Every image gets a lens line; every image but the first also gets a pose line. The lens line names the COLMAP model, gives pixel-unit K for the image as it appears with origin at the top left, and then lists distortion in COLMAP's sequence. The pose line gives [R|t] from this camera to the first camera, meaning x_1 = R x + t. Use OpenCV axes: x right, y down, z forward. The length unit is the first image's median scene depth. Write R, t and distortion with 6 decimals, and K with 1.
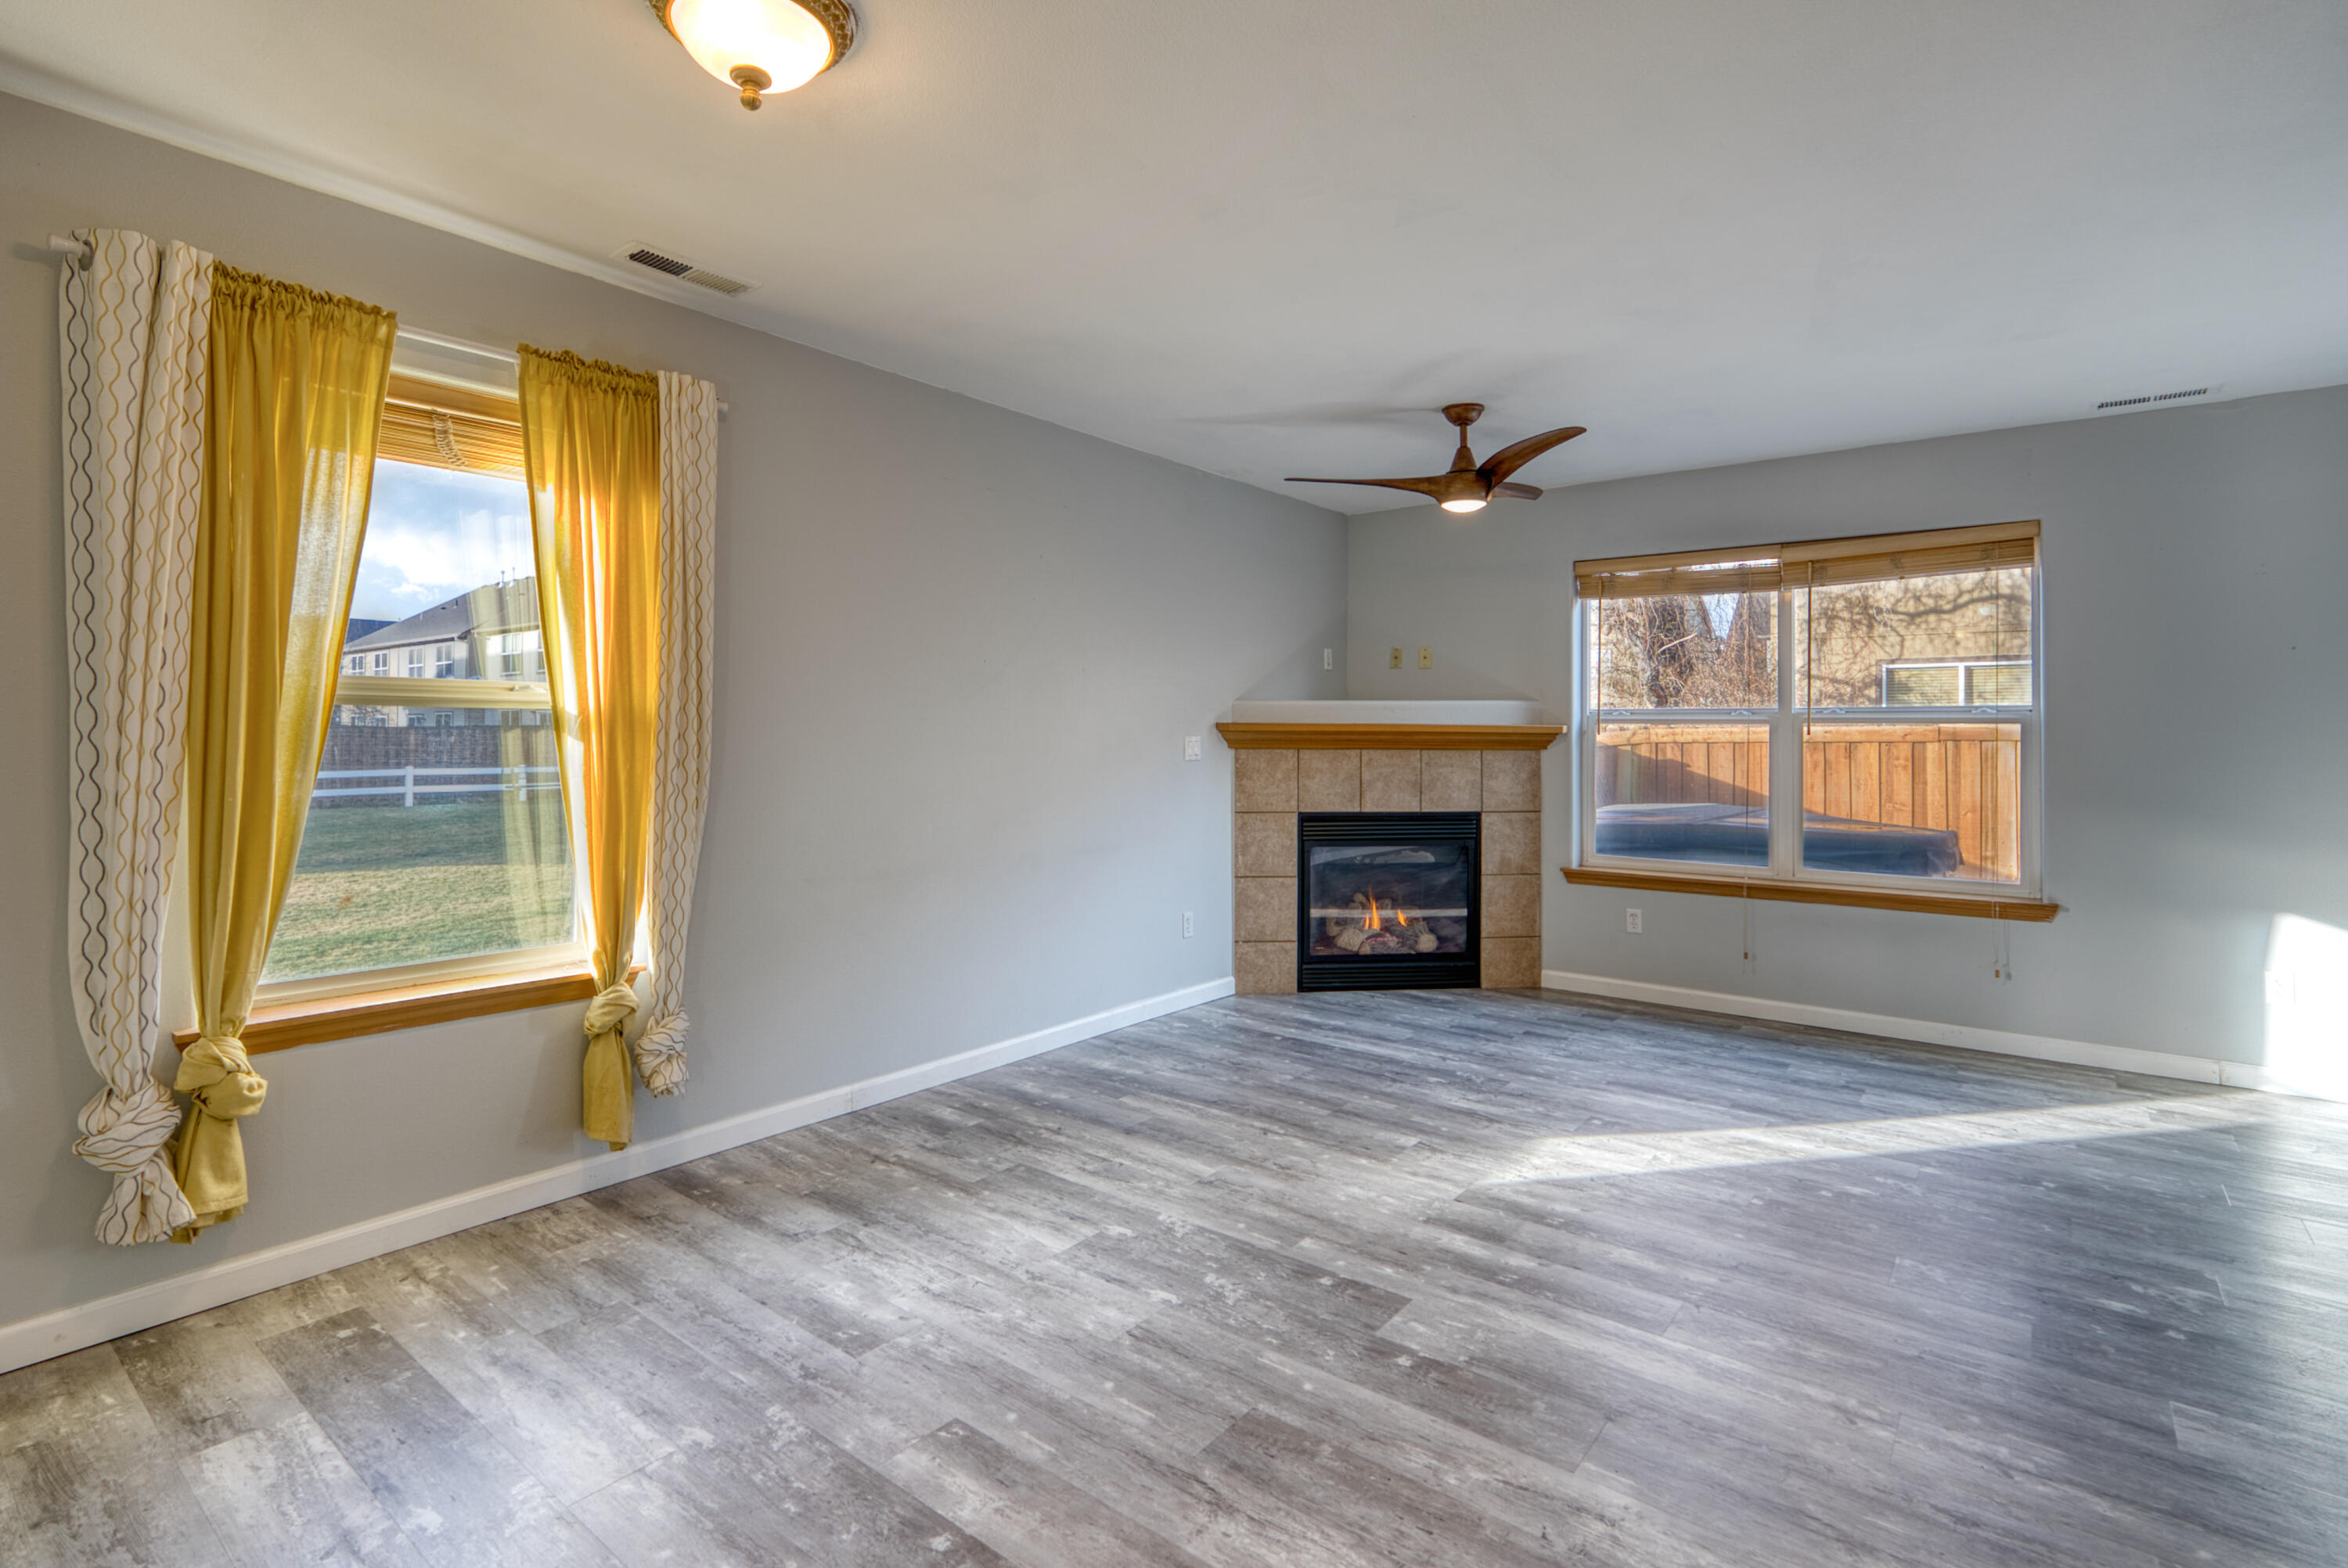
lens RADIAL K [[1109.6, 0, 1166.3], [0, 1109.6, 730.3], [0, 0, 1]] dist [-0.024483, 0.007103]
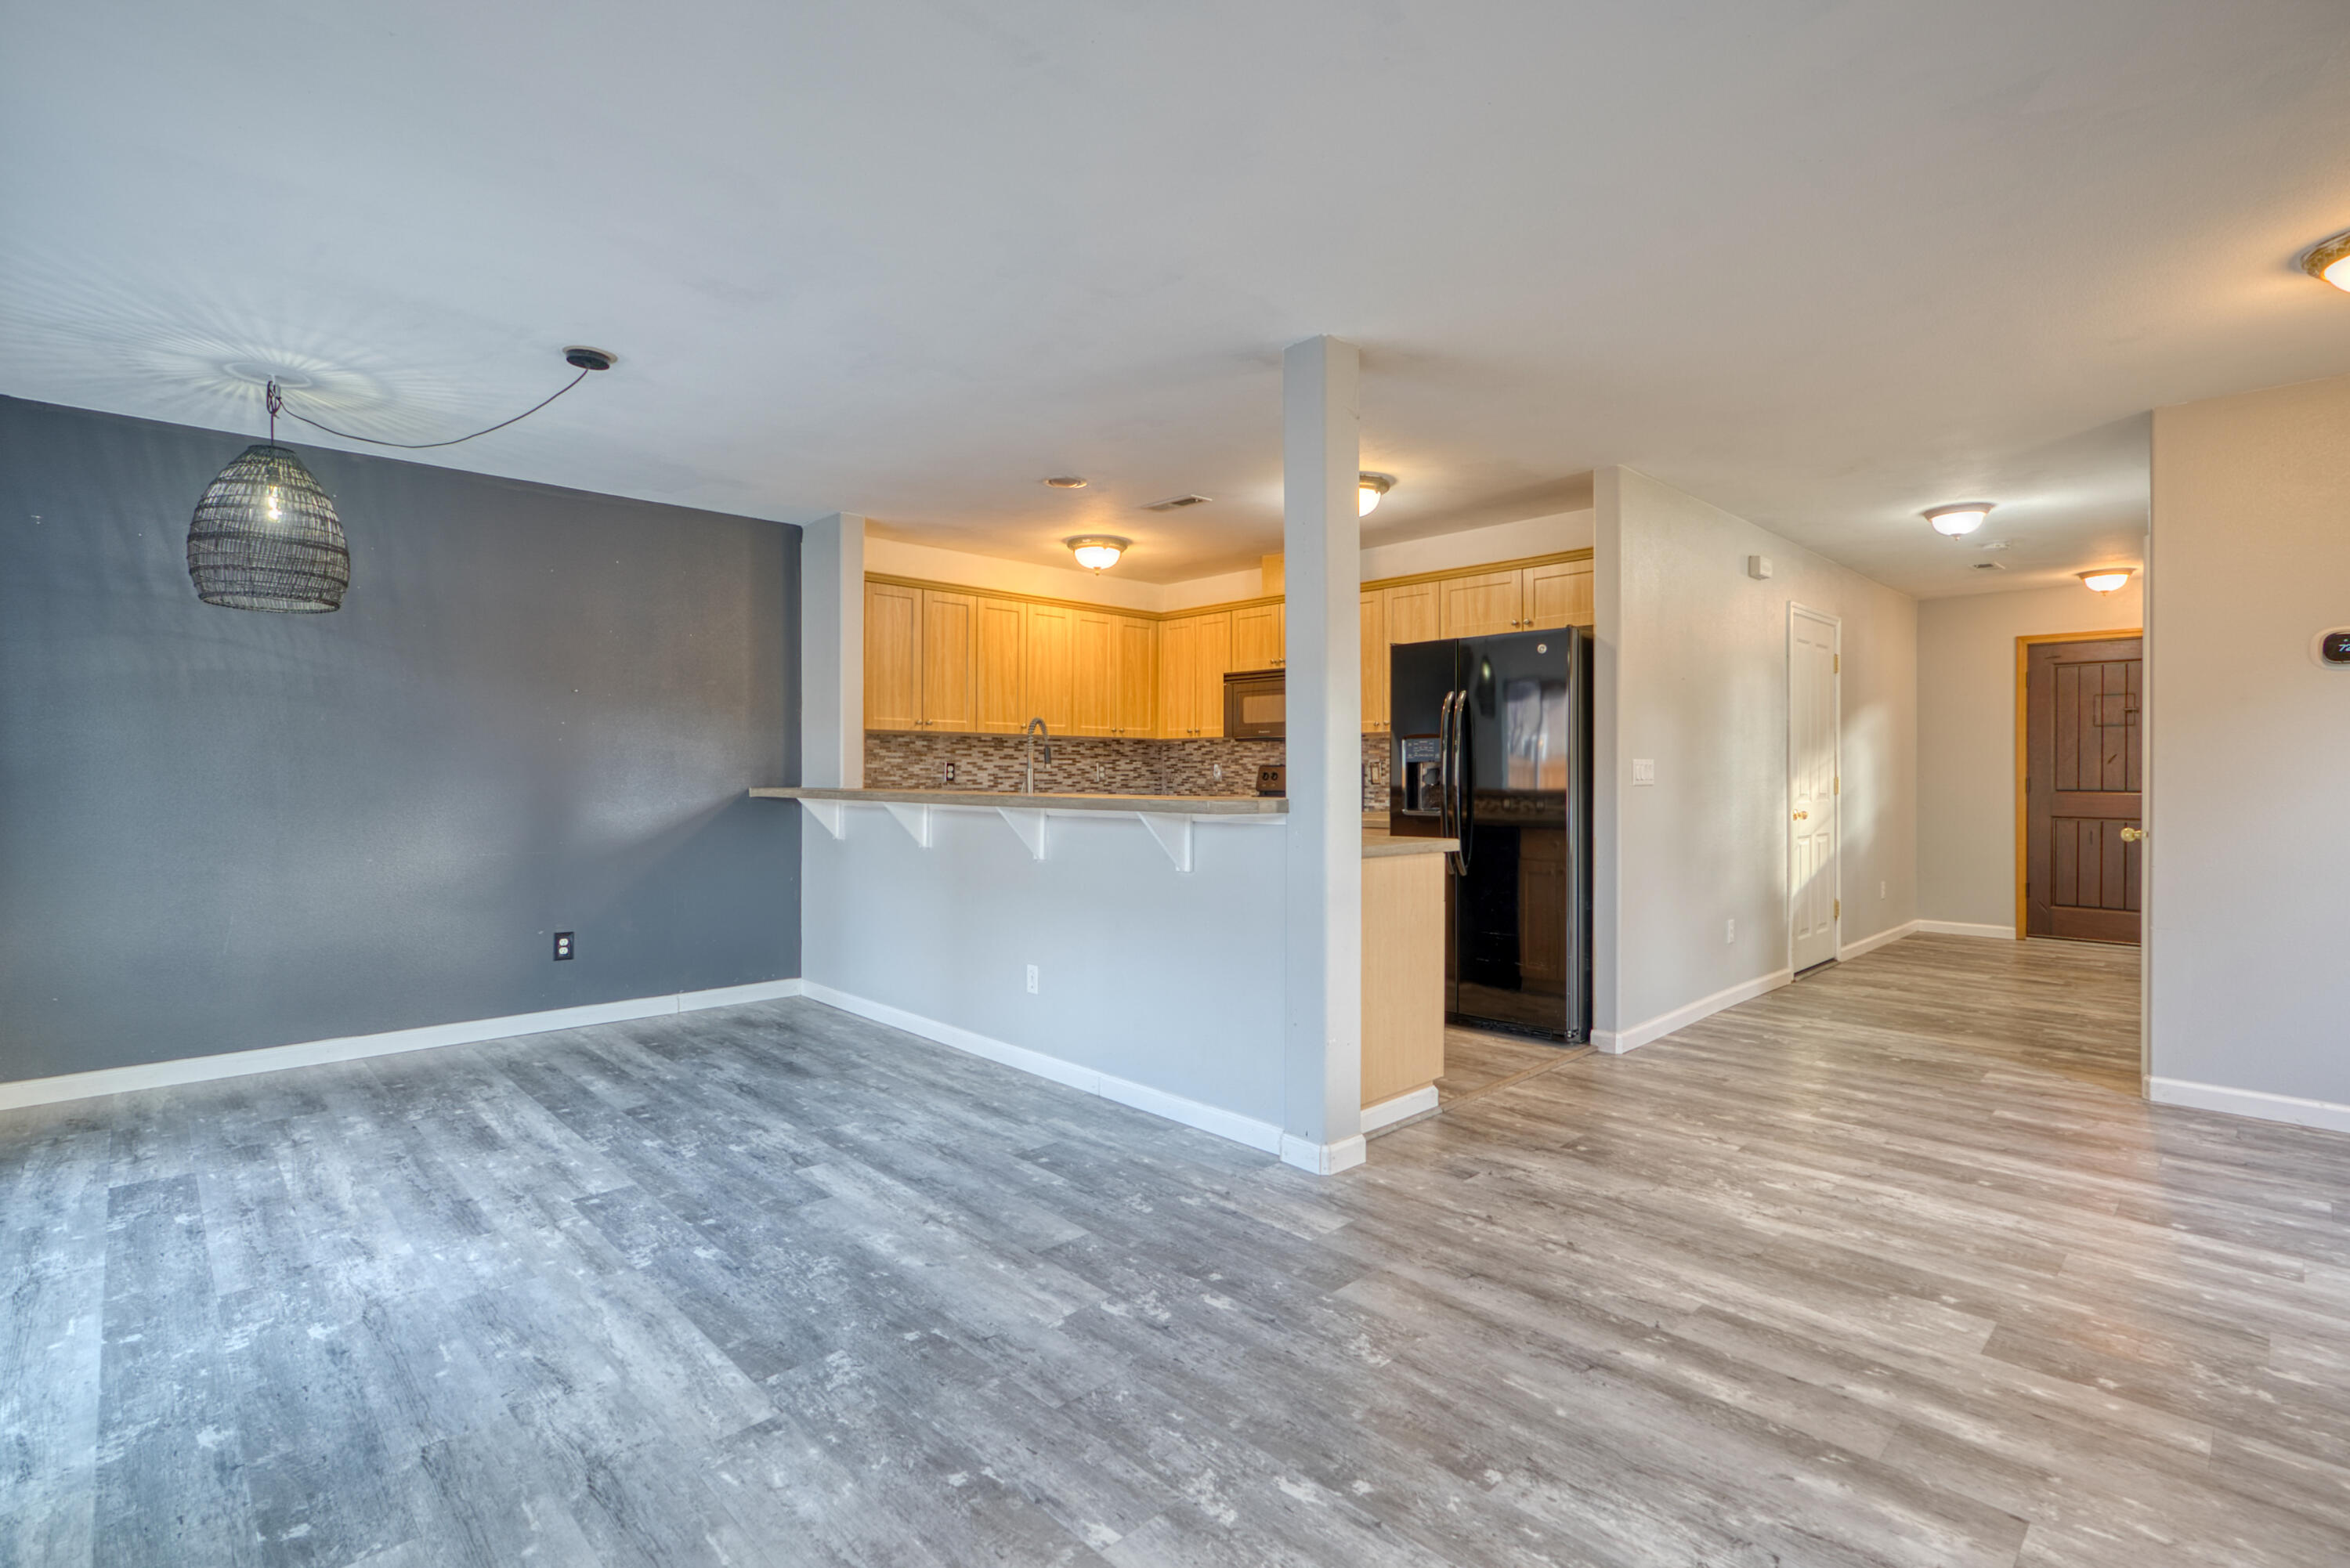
lens RADIAL K [[1092.1, 0, 1167.2], [0, 1092.1, 771.9], [0, 0, 1]] dist [-0.003037, 0.000942]
pose [[-0.991188, -0.005135, 0.132366, 0.355555], [-0.005921, 0.999967, -0.005545, 0.018289], [-0.132333, -0.006280, -0.991185, 0.910688]]
